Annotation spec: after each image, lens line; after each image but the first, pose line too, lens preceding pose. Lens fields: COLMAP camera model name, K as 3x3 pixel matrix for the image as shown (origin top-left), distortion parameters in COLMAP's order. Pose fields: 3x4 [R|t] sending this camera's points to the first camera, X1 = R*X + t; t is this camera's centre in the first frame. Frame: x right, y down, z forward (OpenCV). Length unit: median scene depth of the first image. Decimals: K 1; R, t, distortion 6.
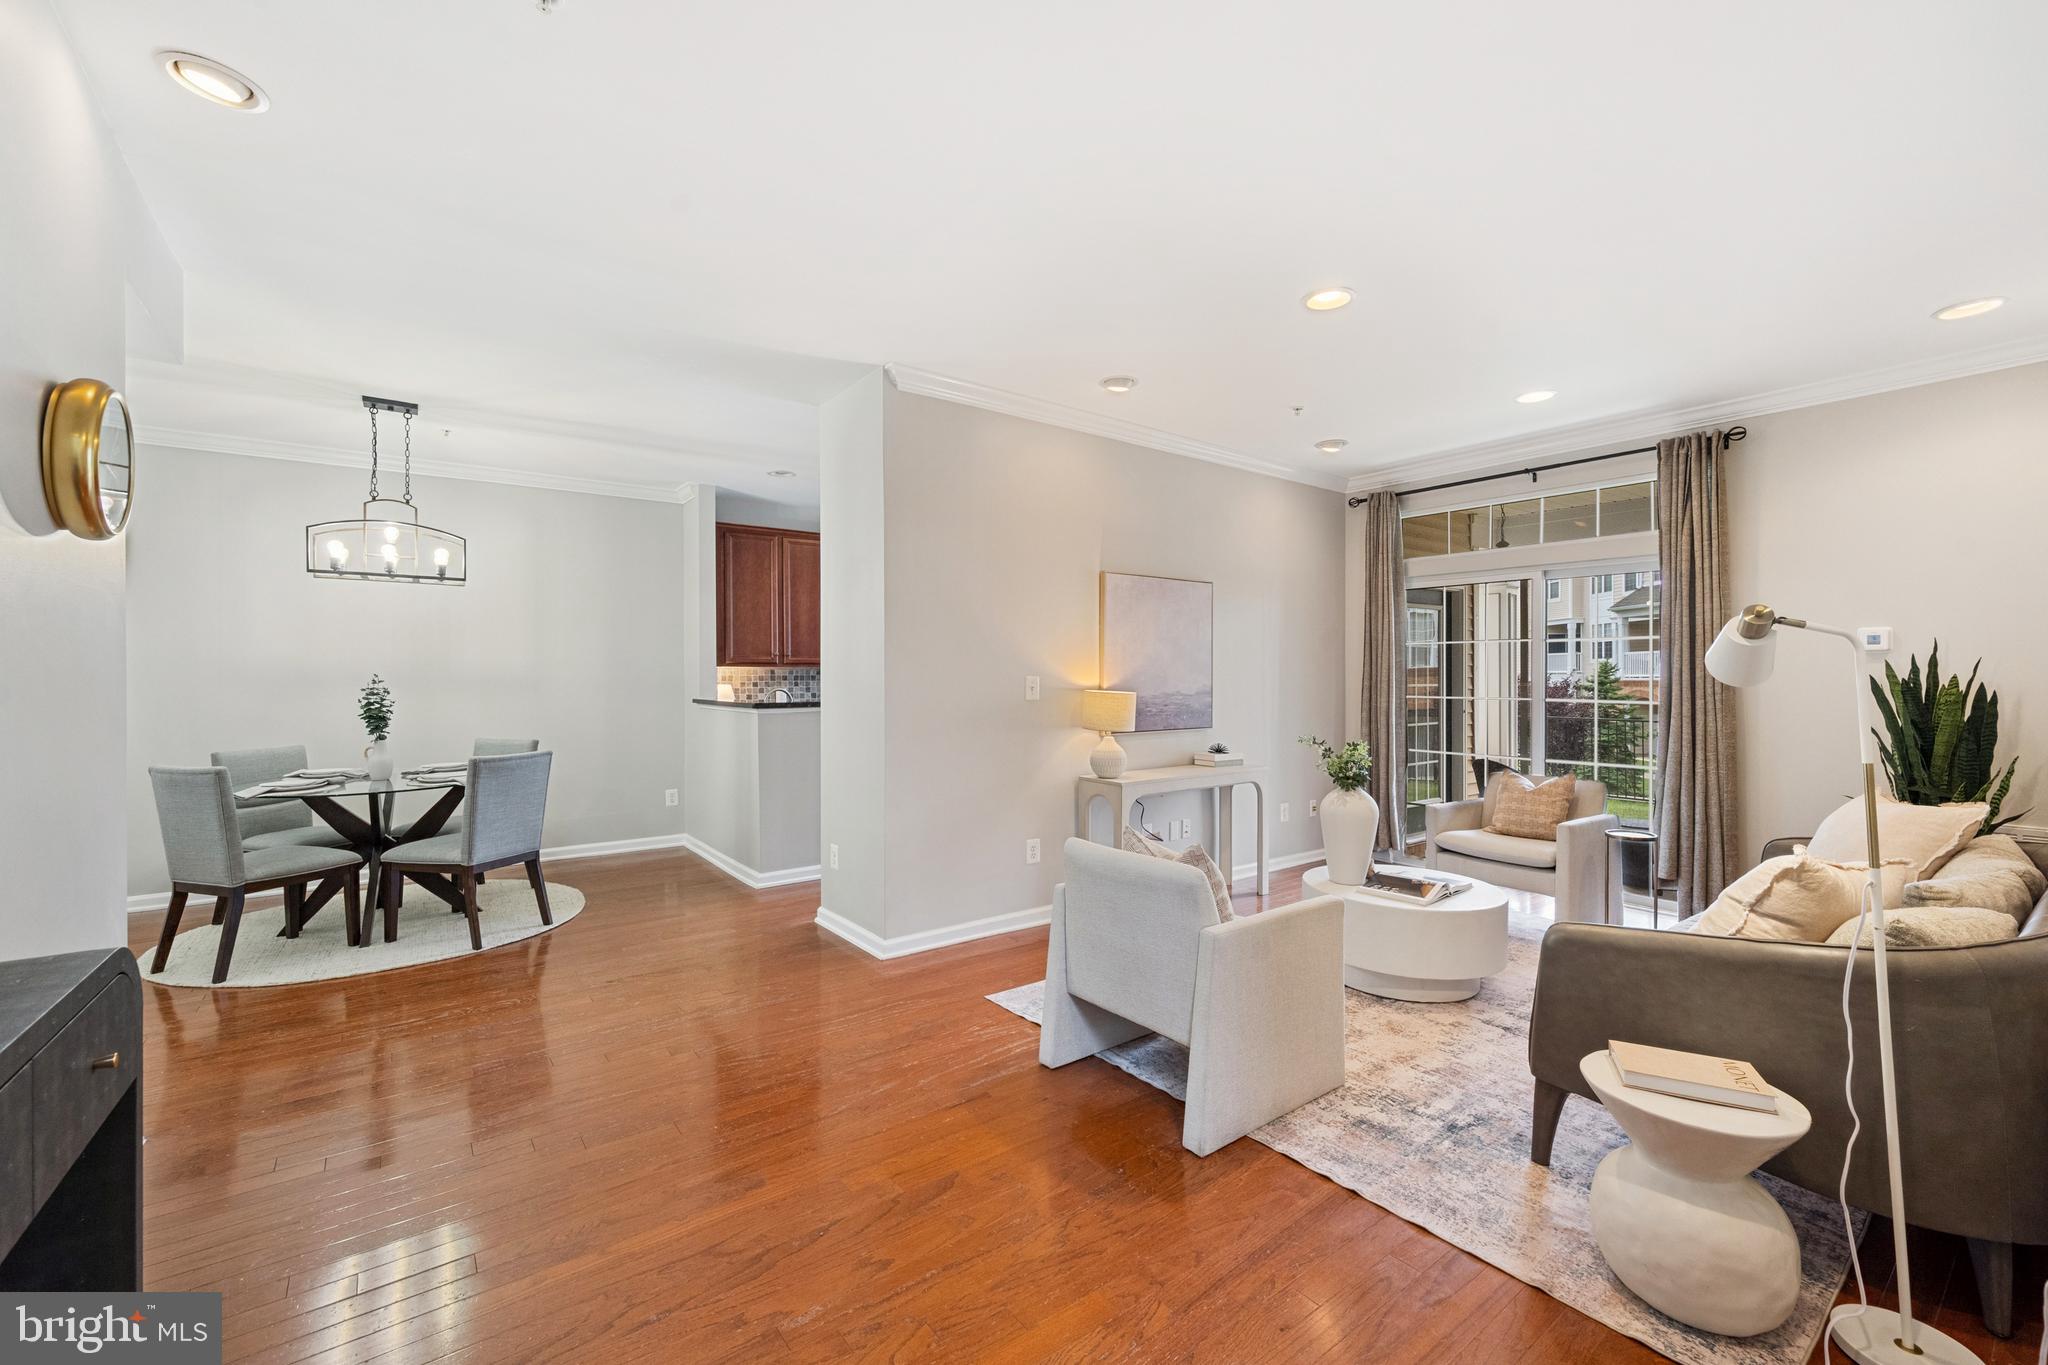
lens RADIAL K [[826.4, 0, 1024.0], [0, 826.4, 682.5], [0, 0, 1]] dist [-0.000298, -0.000134]
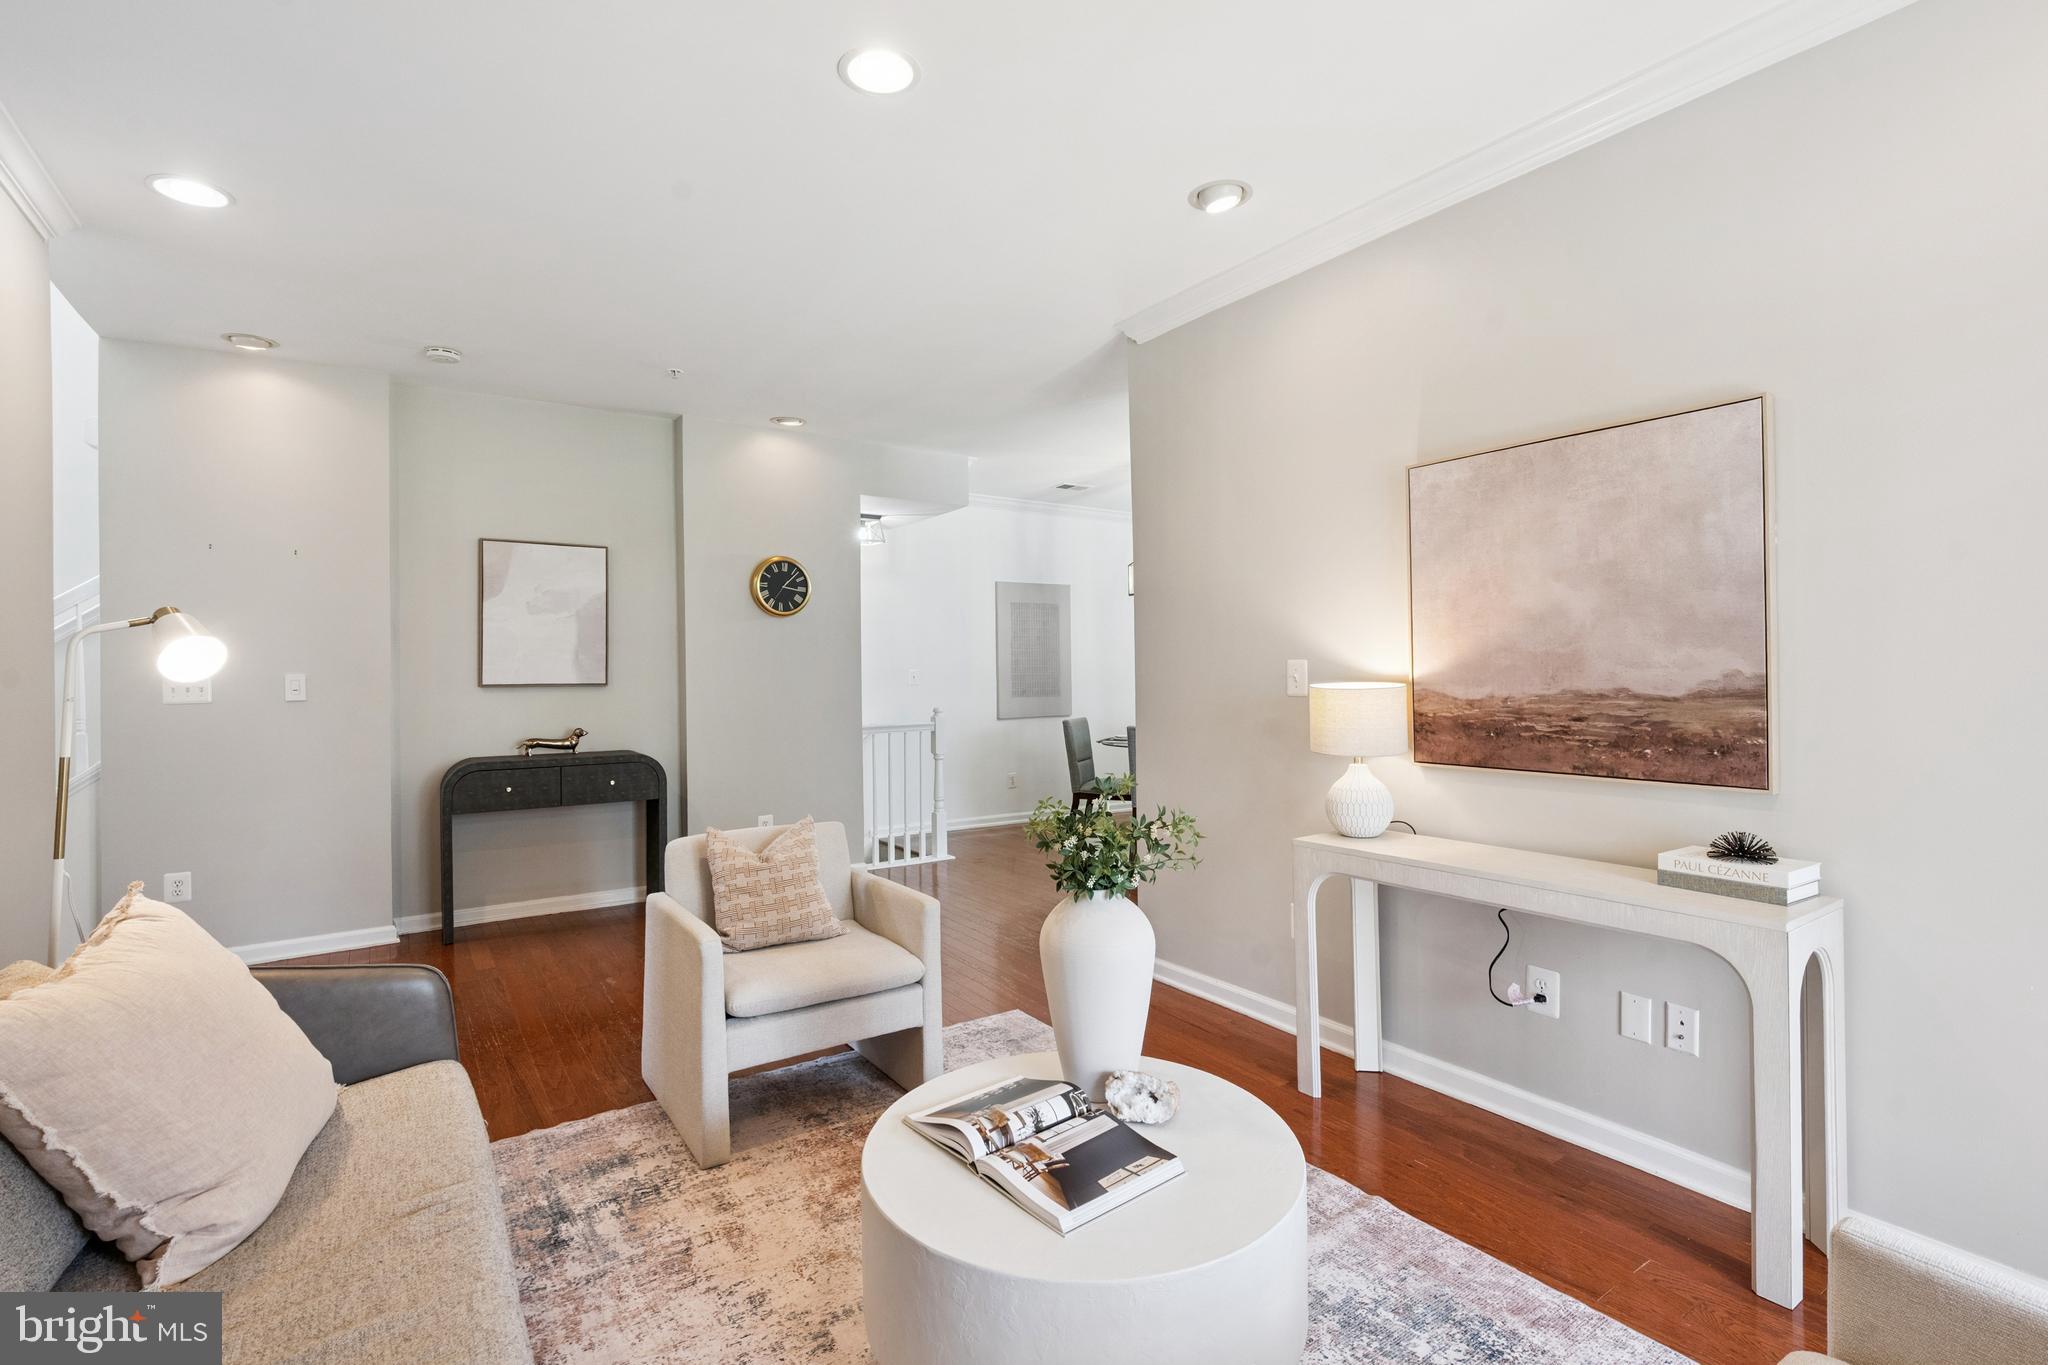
lens RADIAL K [[946.3, 0, 1024.1], [0, 946.3, 667.5], [0, 0, 1]] dist [-0.000550, 0.000040]
pose [[-0.042987, -0.001899, -0.999074, 0.775812], [0.006015, 0.999980, -0.002160, -0.000655], [0.999058, -0.006103, -0.042974, 0.810066]]
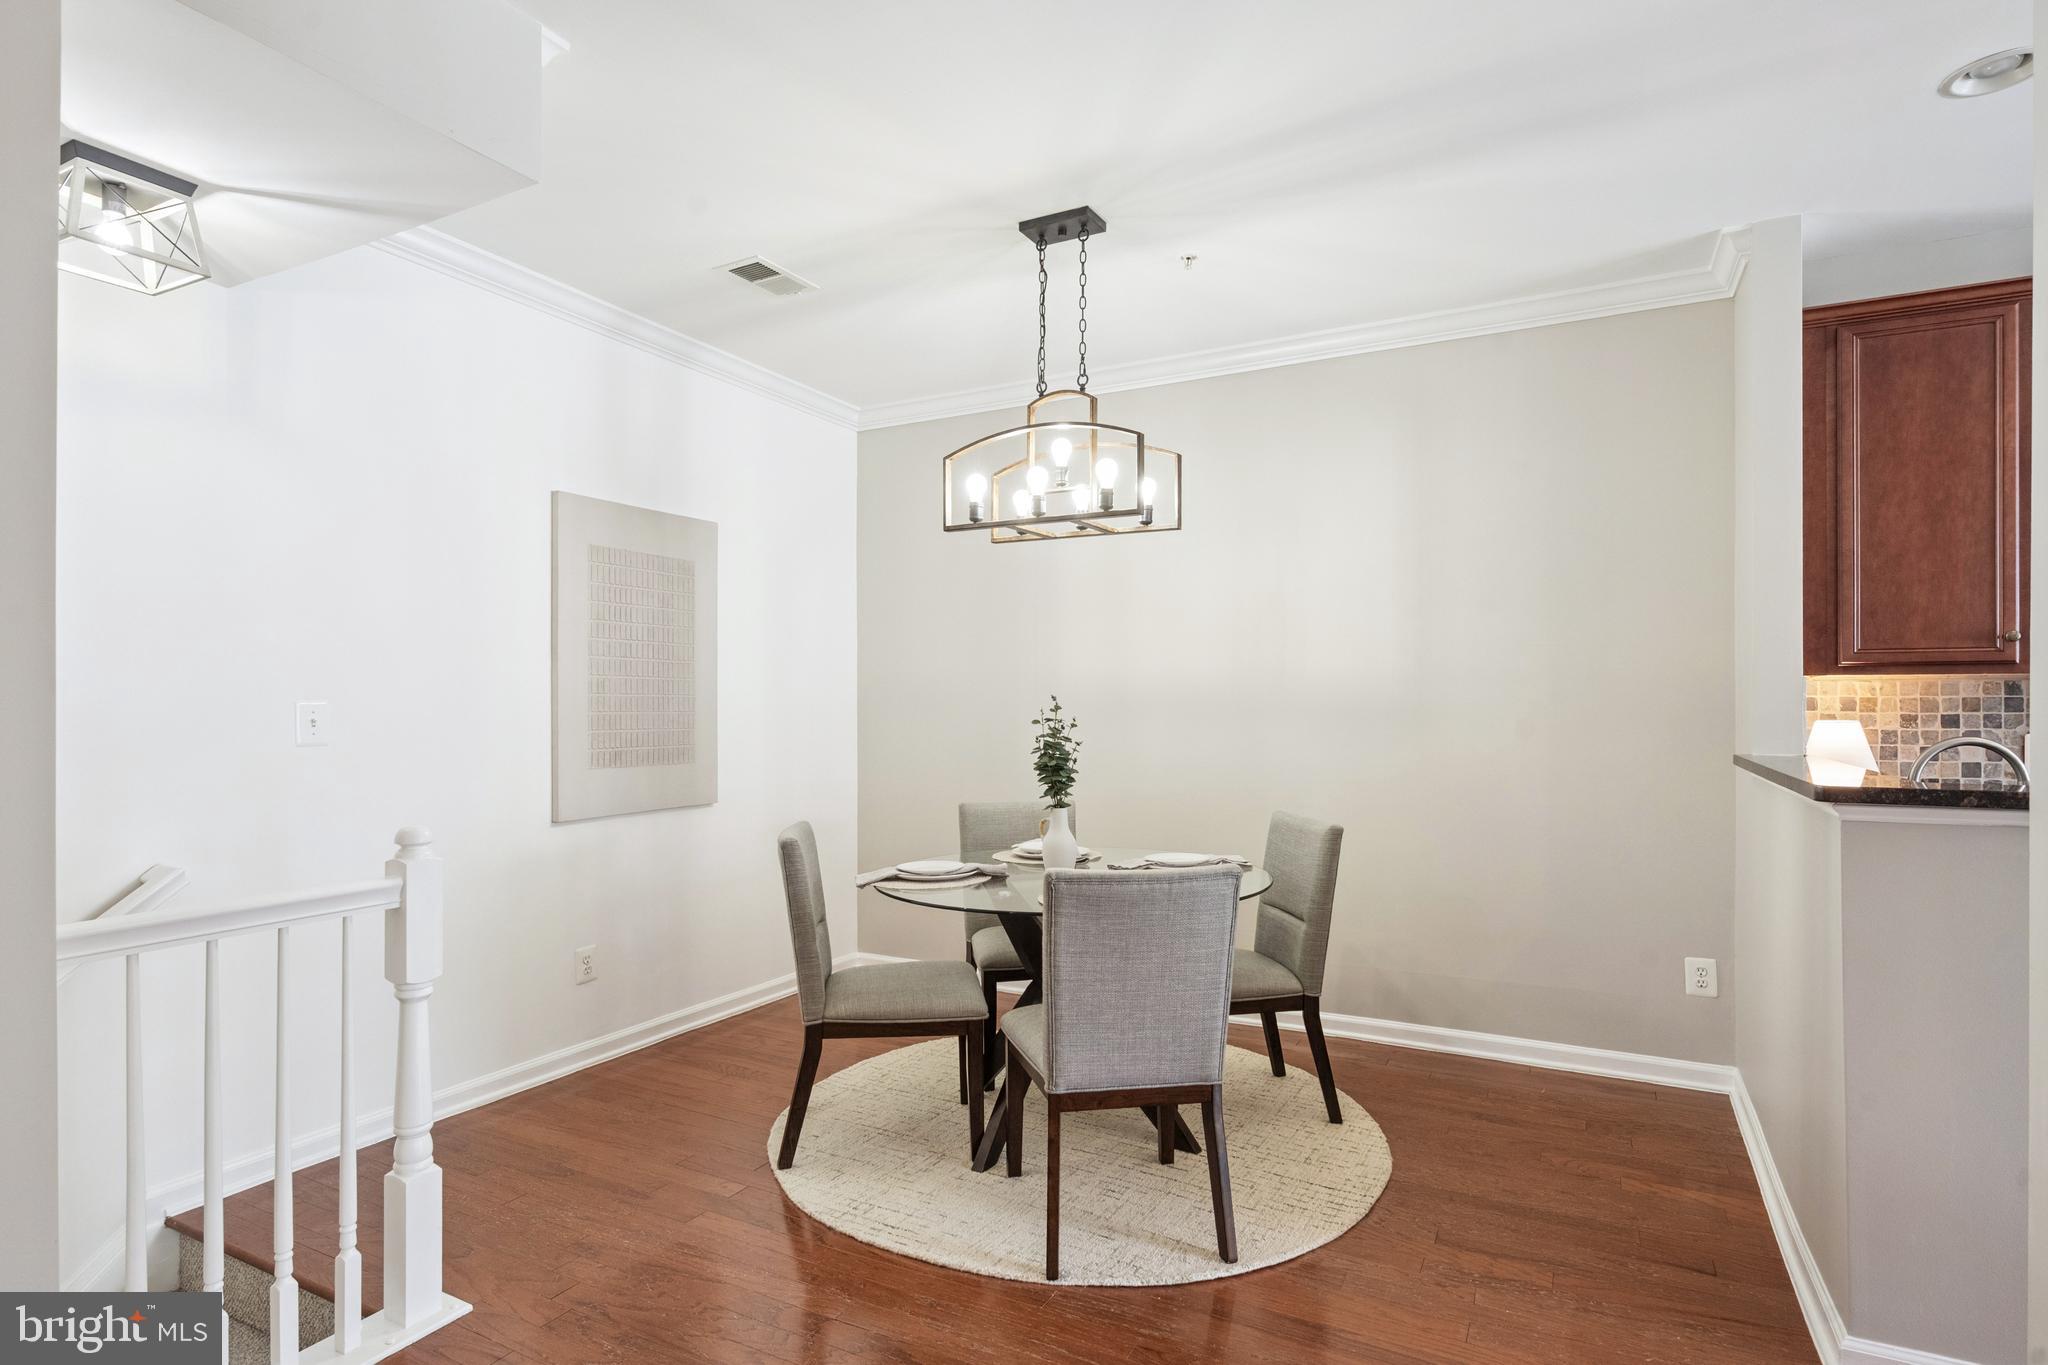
lens RADIAL K [[1057.0, 0, 1029.5], [0, 1057.0, 697.9], [0, 0, 1]] dist [0.003768, 0.000994]
pose [[0.432050, -0.000174, -0.901850, -0.112361], [-0.007822, 0.999962, -0.003940, -0.004837], [0.901816, 0.008757, 0.432032, 0.658005]]
